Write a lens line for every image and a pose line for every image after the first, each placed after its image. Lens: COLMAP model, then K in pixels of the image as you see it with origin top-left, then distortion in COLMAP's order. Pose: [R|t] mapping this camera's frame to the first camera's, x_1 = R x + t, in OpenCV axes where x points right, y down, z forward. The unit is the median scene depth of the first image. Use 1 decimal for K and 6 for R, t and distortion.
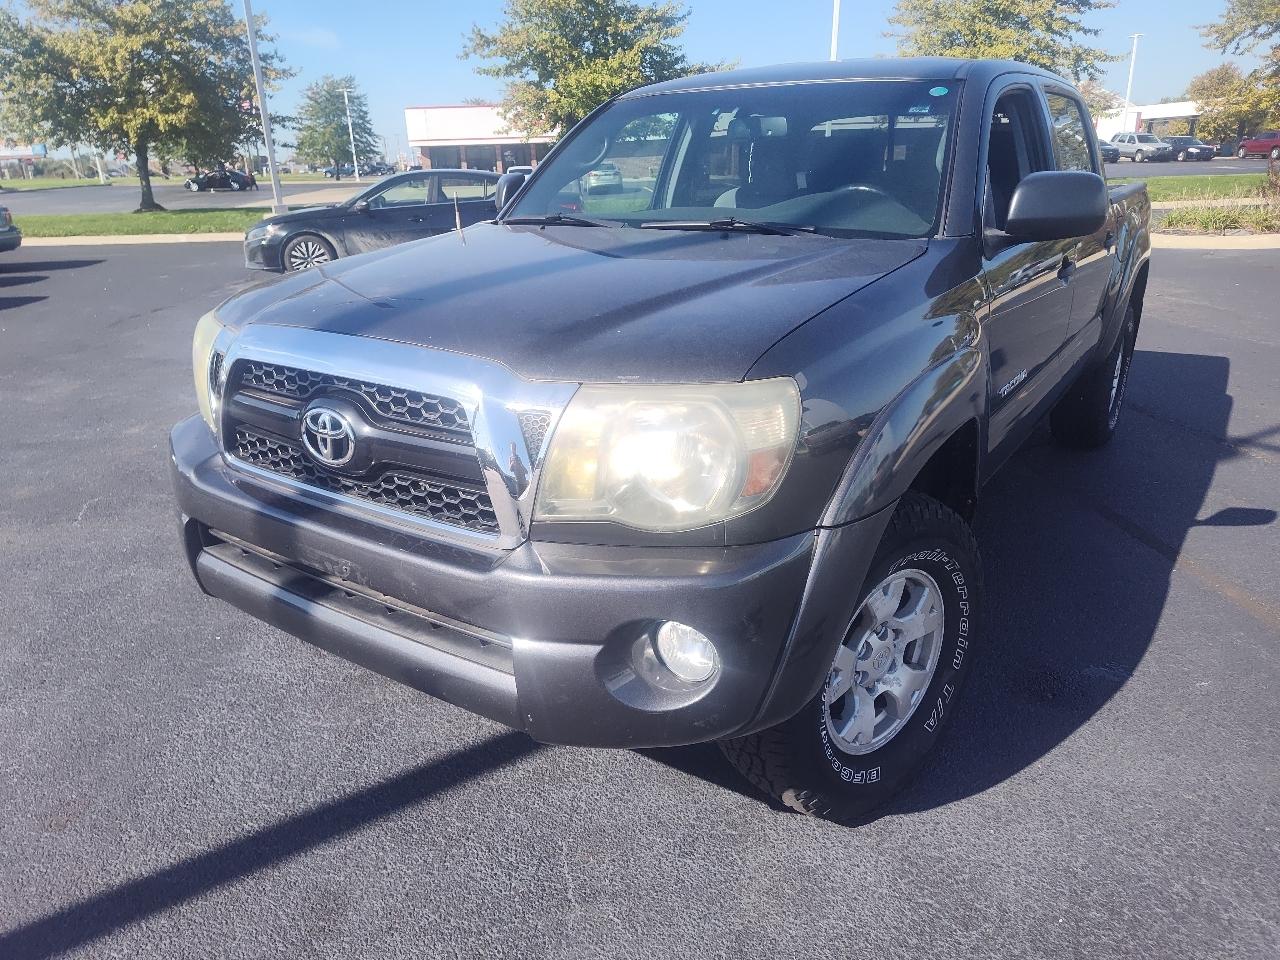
lens RADIAL K [[880.8, 0, 629.1], [0, 880.8, 478.8], [0, 0, 1]] dist [0.032836, -0.025653]
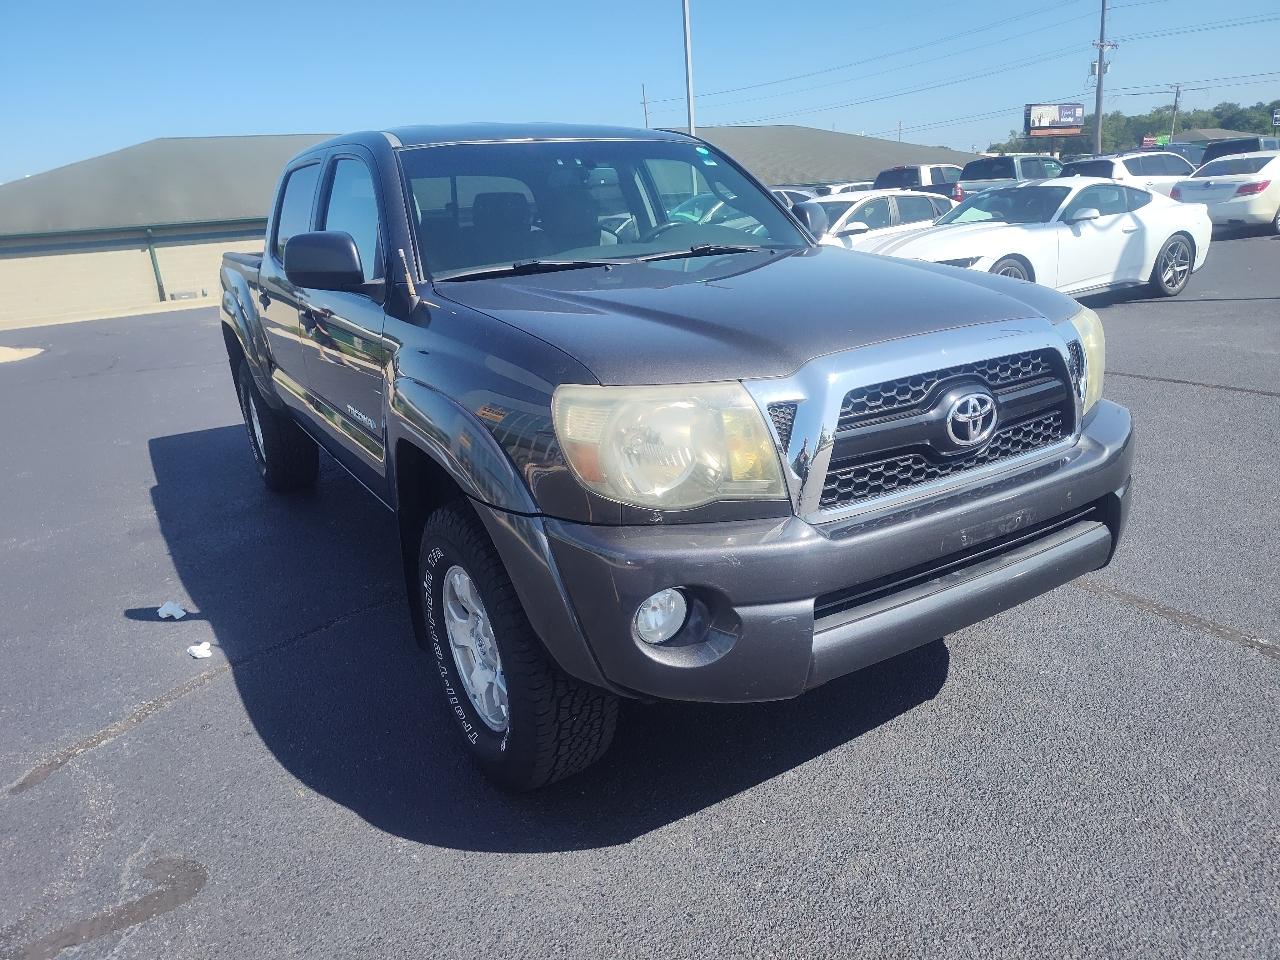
lens RADIAL K [[884.7, 0, 649.8], [0, 884.7, 485.8], [0, 0, 1]] dist [0.028870, -0.030873]
pose [[0.390662, -0.283635, 0.875748, -0.106395], [0.358527, 0.923107, 0.139038, -0.019183], [-0.847845, 0.259663, 0.462313, 0.060099]]
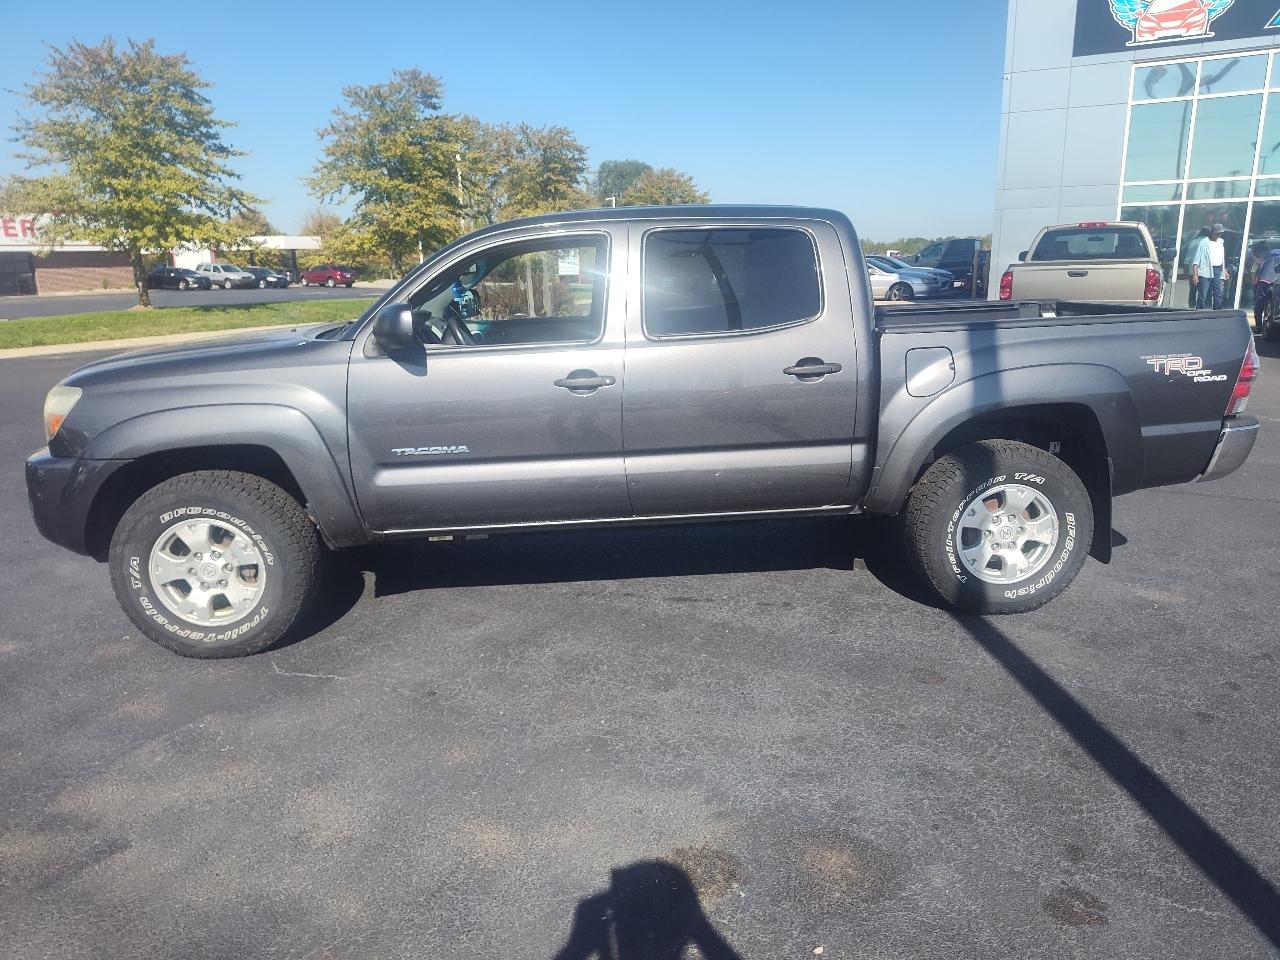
lens RADIAL K [[888.3, 0, 655.1], [0, 888.3, 459.4], [0, 0, 1]] dist [0.082612, -0.096613]
pose [[0.537420, -0.160432, 0.827914, -0.187182], [0.287639, 0.957738, -0.001124, -0.010750], [-0.792745, 0.238744, 0.560854, 0.035238]]
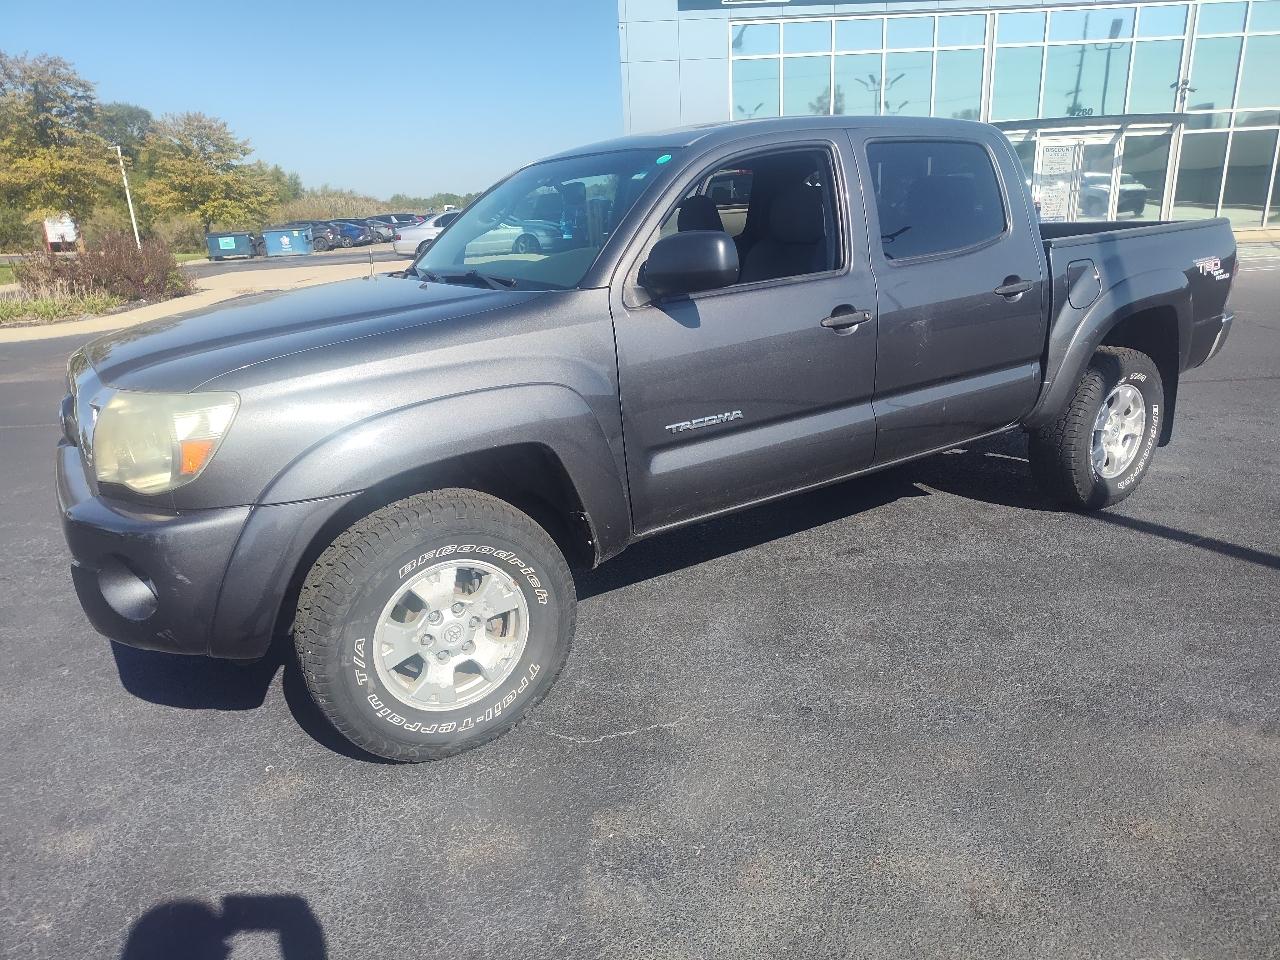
lens RADIAL K [[884.7, 0, 649.8], [0, 884.7, 485.8], [0, 0, 1]] dist [0.028870, -0.030873]
pose [[0.069219, -0.274402, 0.959120, -0.198510], [0.376944, 0.897347, 0.229525, -0.044481], [-0.923646, 0.345647, 0.165548, 0.136732]]
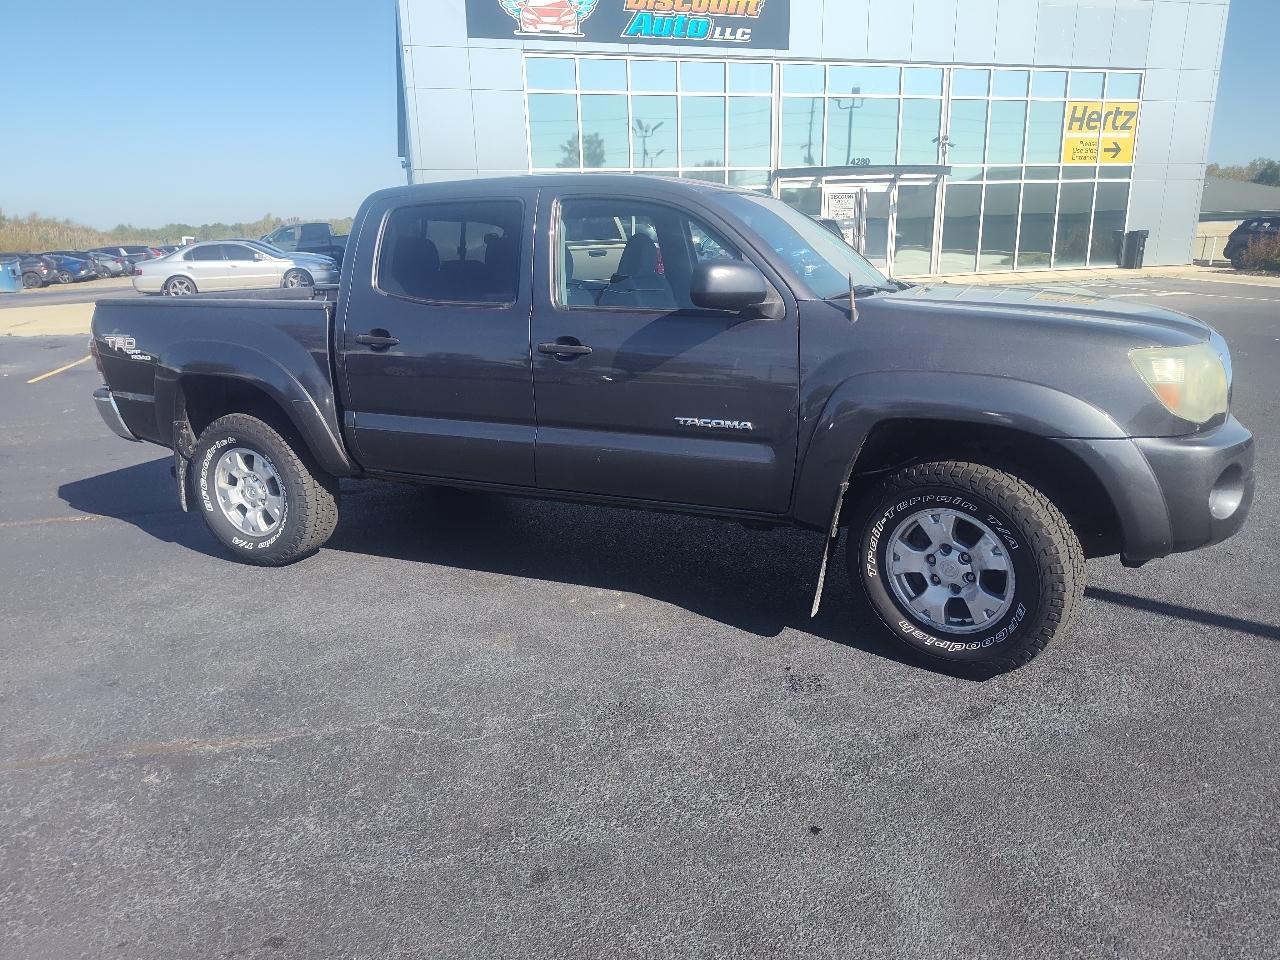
lens RADIAL K [[873.6, 0, 648.0], [0, 873.6, 473.1], [0, 0, 1]] dist [0.070938, -0.093369]
pose [[-0.190786, -0.221817, 0.956242, -0.141327], [0.363460, 0.888939, 0.278721, -0.058988], [-0.911865, 0.400731, -0.088976, 0.169691]]
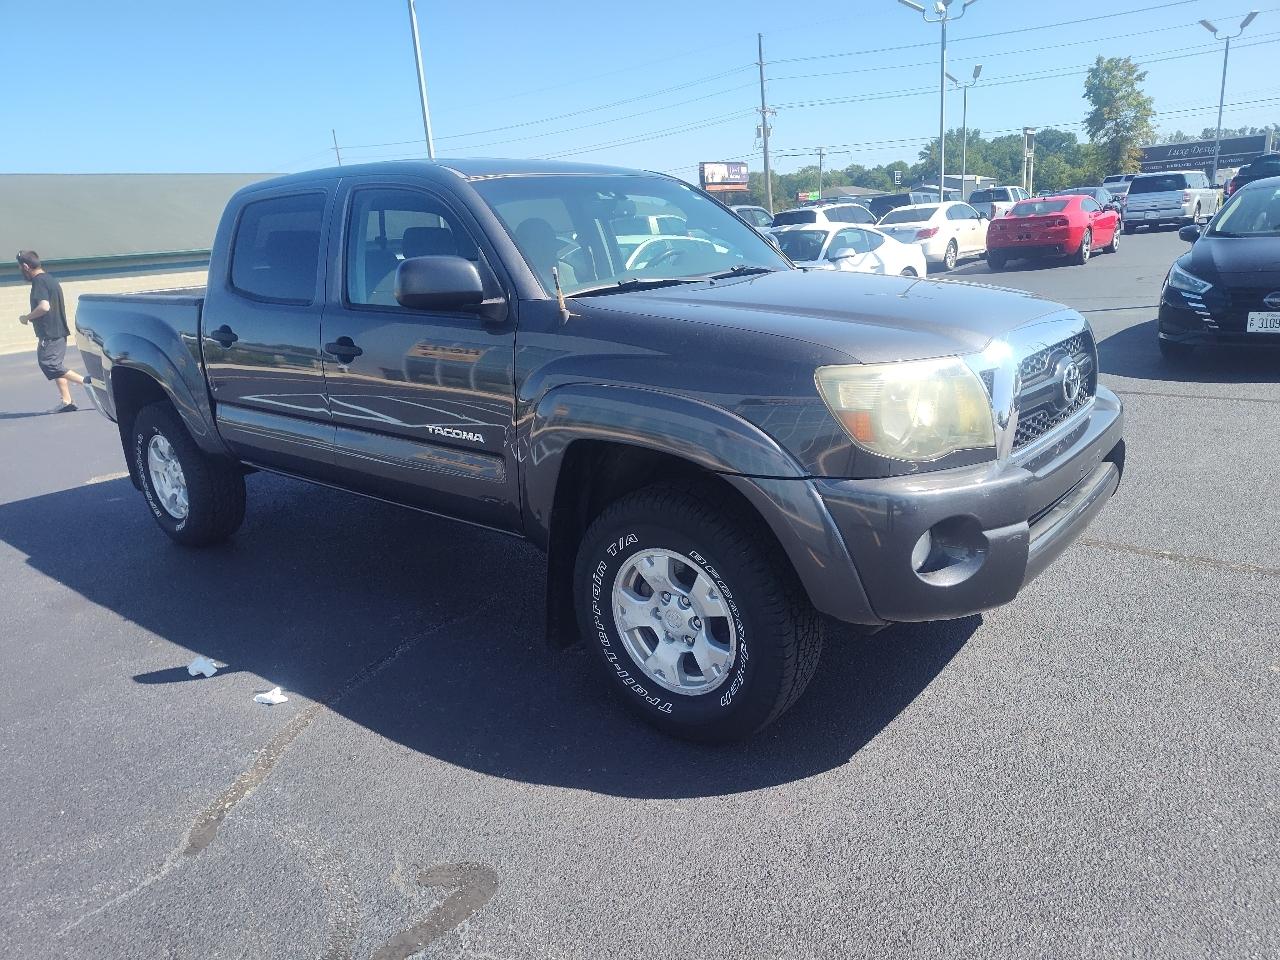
lens RADIAL K [[884.7, 0, 649.8], [0, 884.7, 485.8], [0, 0, 1]] dist [0.028870, -0.030873]
pose [[0.076911, -0.260288, 0.962463, -0.131940], [0.393061, 0.895059, 0.210650, -0.034065], [-0.916290, 0.362105, 0.171149, 0.103130]]
